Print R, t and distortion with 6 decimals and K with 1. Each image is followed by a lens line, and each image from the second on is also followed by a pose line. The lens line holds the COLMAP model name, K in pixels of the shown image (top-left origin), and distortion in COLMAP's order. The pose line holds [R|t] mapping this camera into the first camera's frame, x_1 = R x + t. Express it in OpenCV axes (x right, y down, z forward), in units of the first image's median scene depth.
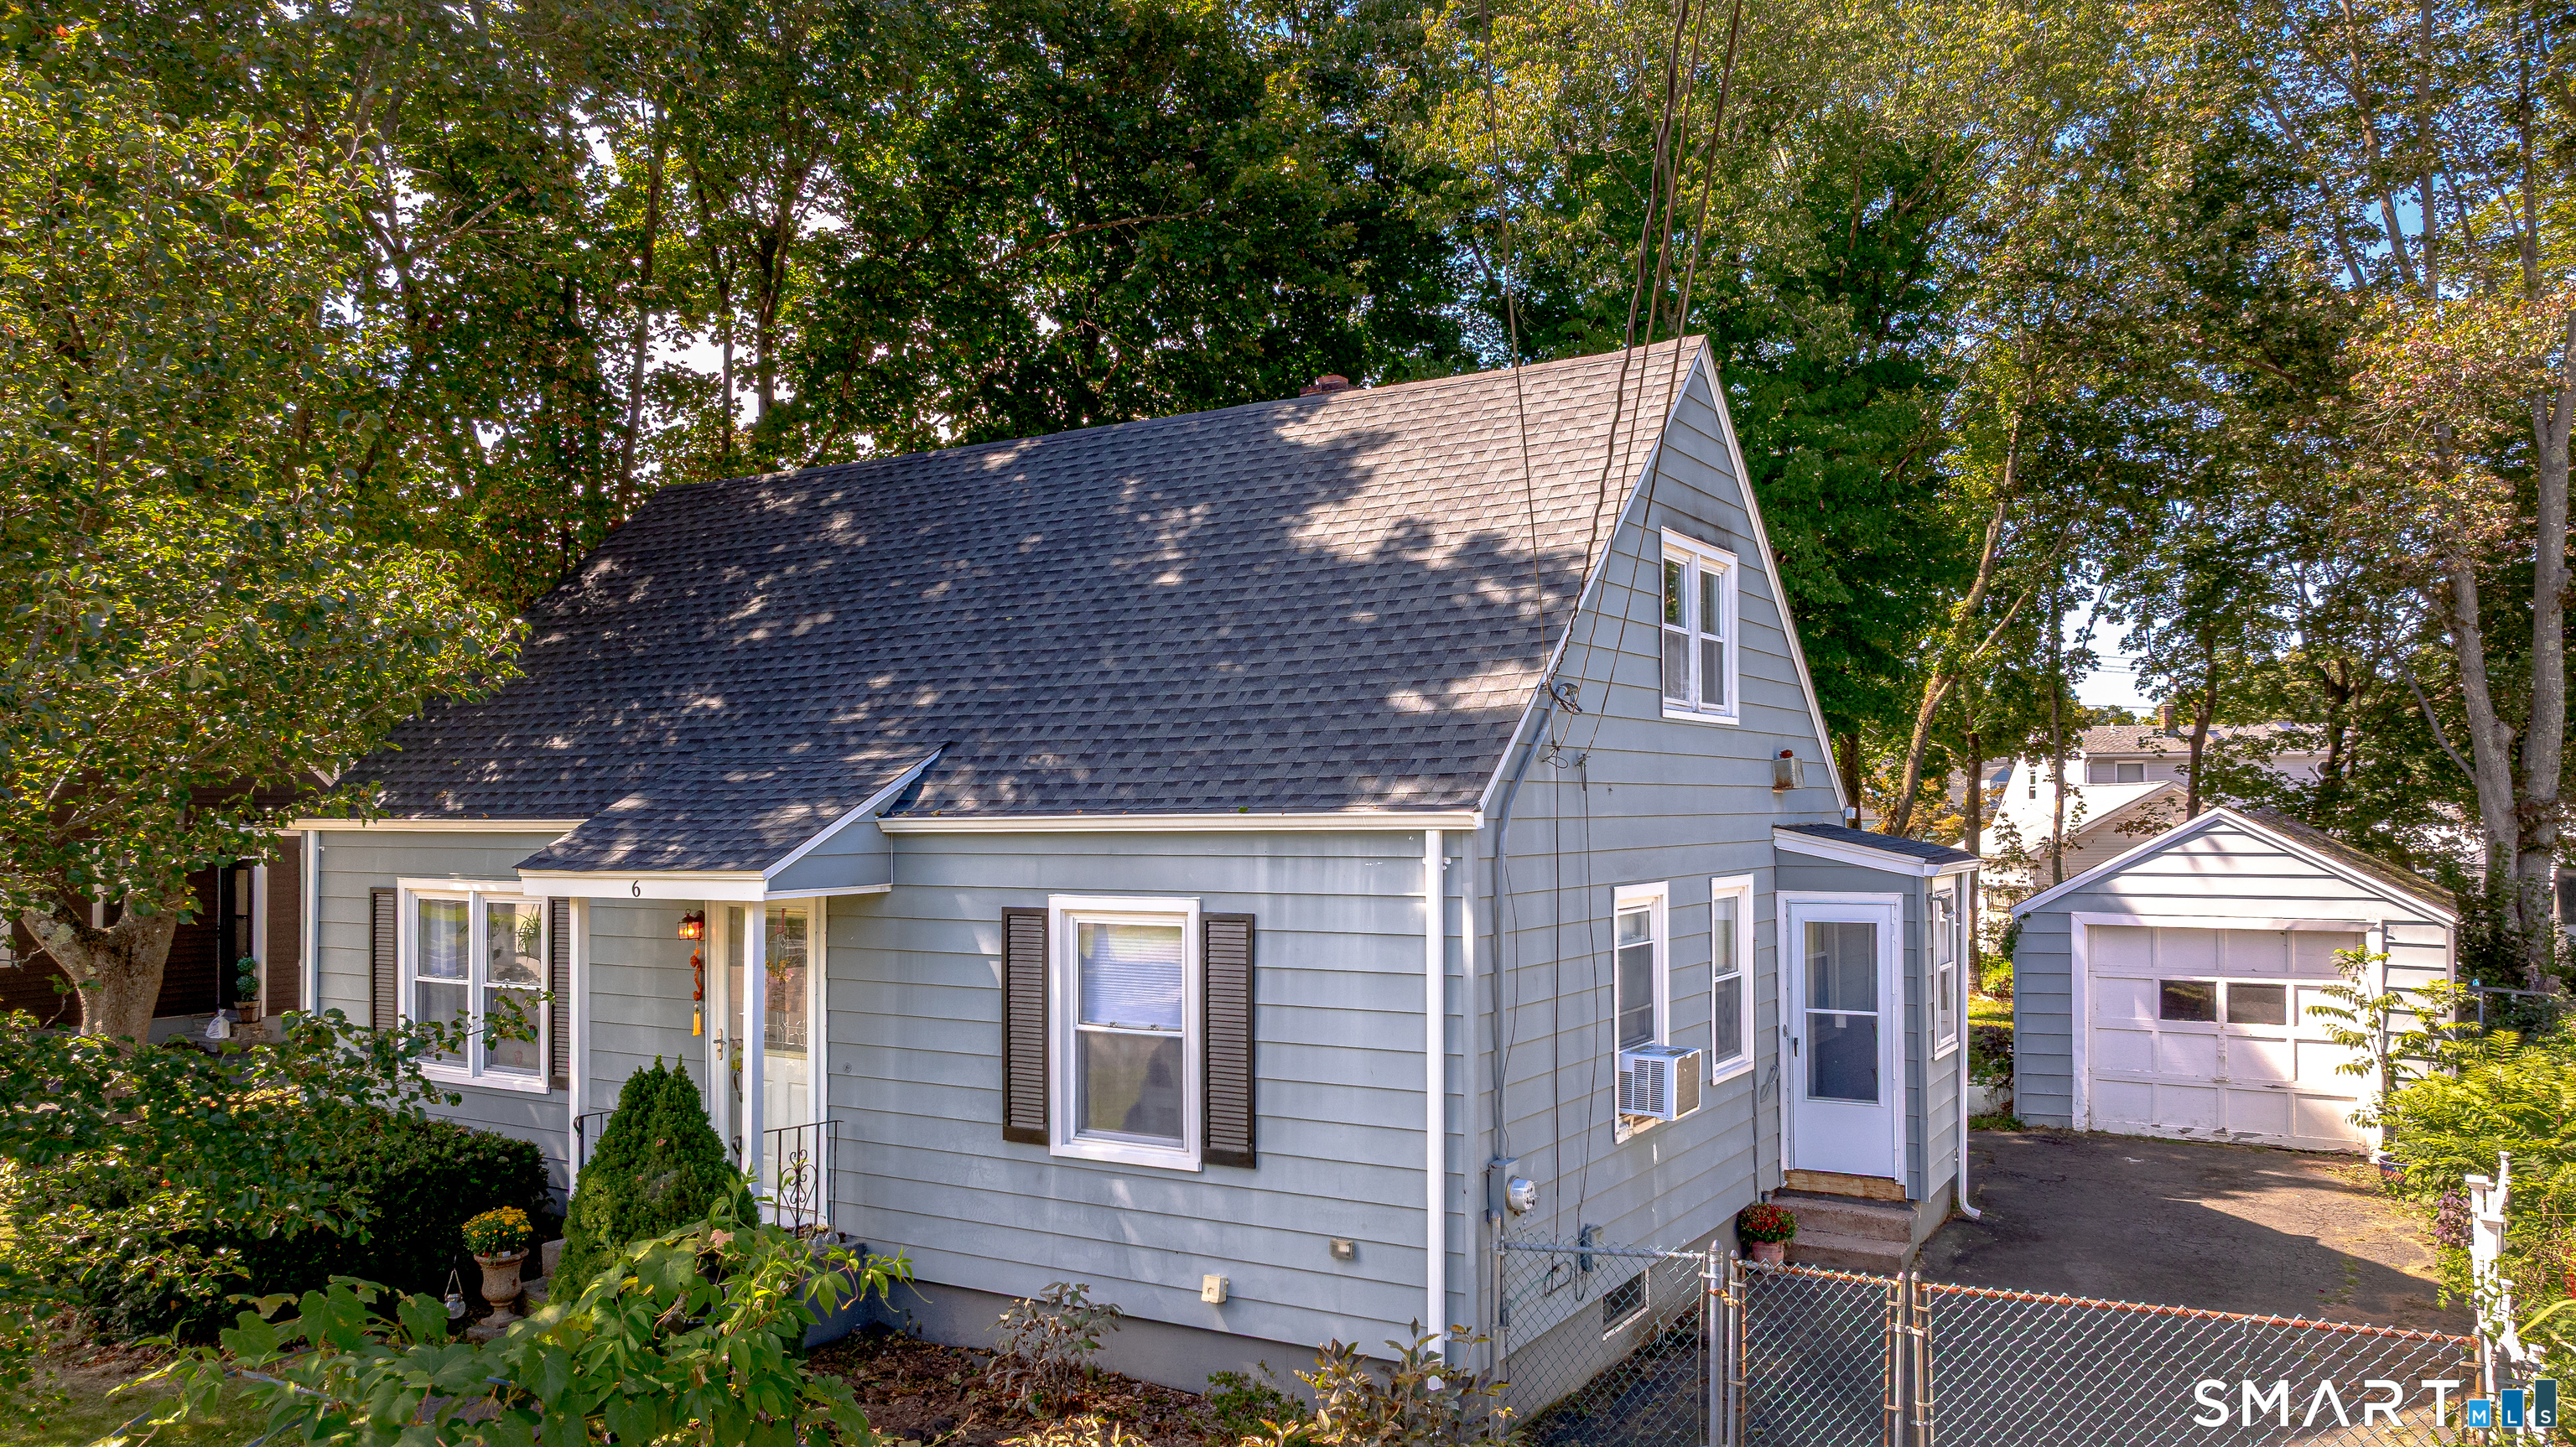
lens RADIAL K [[1926.4, 0, 1288.0], [0, 1926.4, 723.5], [0, 0, 1]] dist [-0.007245, -0.004187]
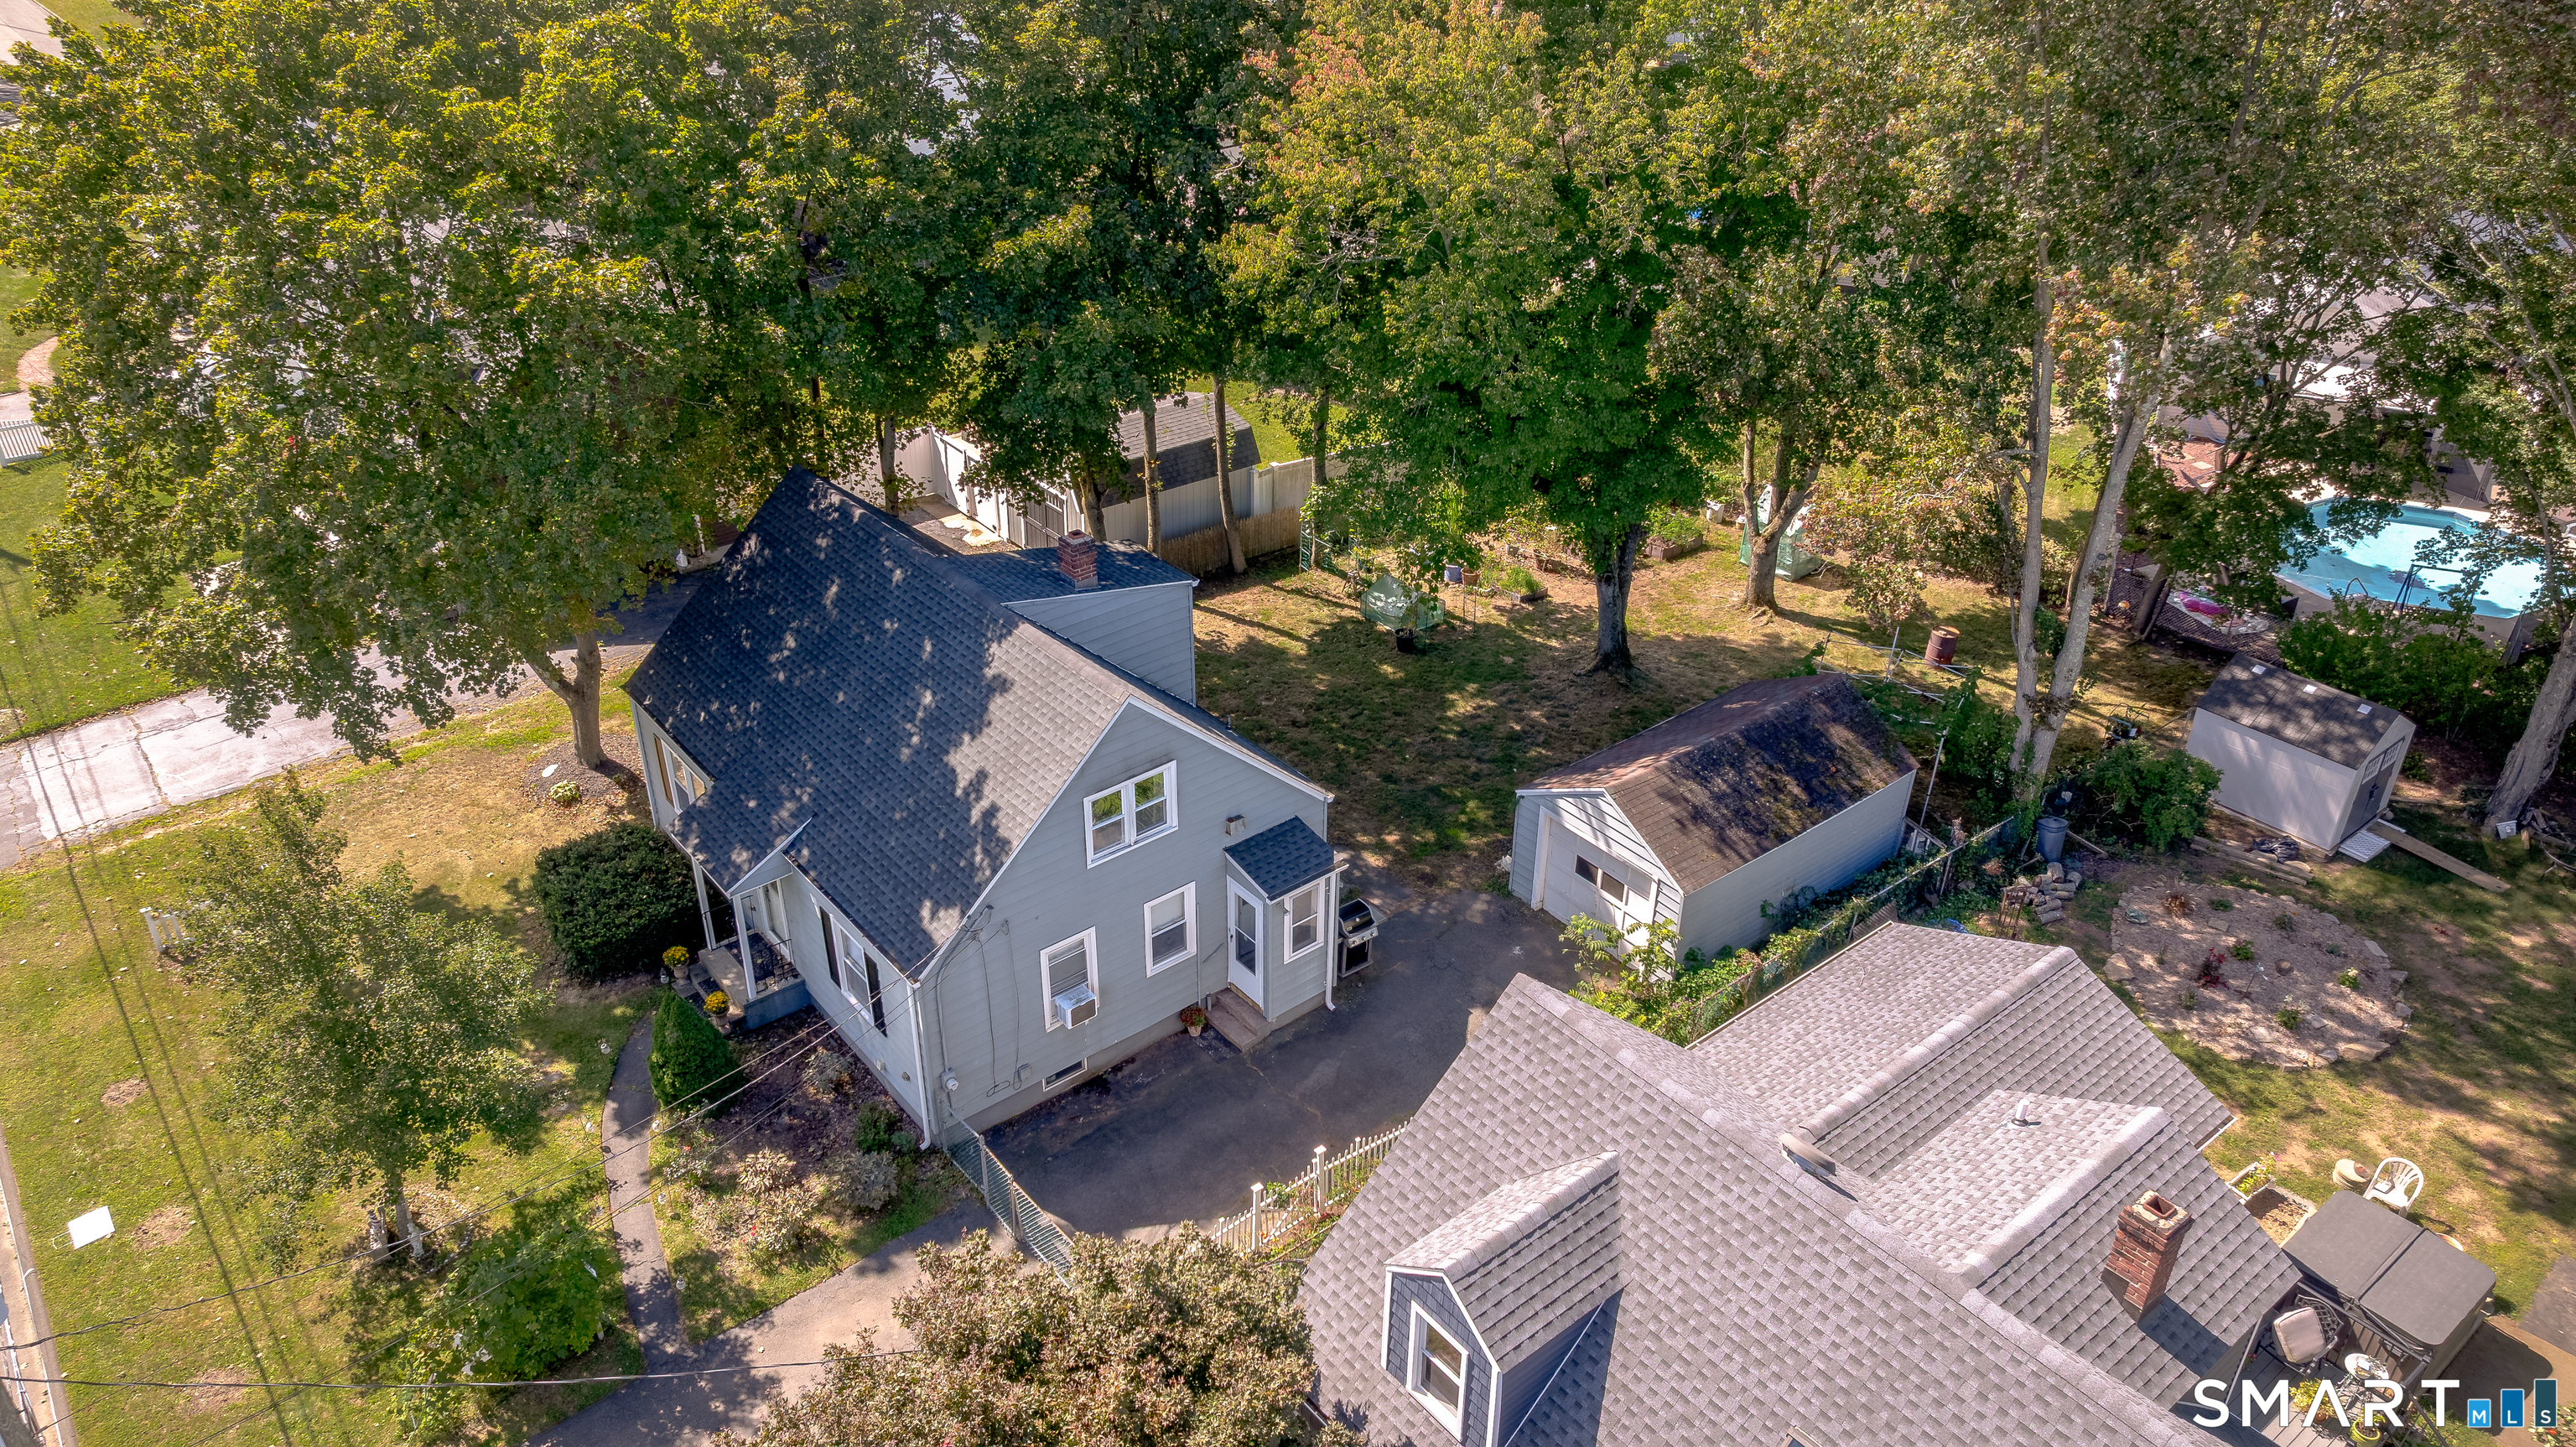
lens RADIAL K [[1926.4, 0, 1288.0], [0, 1926.4, 723.5], [0, 0, 1]] dist [-0.007245, -0.004187]
pose [[0.932767, 0.188468, -0.307286, 0.971890], [0.016912, 0.828620, 0.559556, -1.265484], [0.360082, -0.527132, 0.769723, -0.496697]]
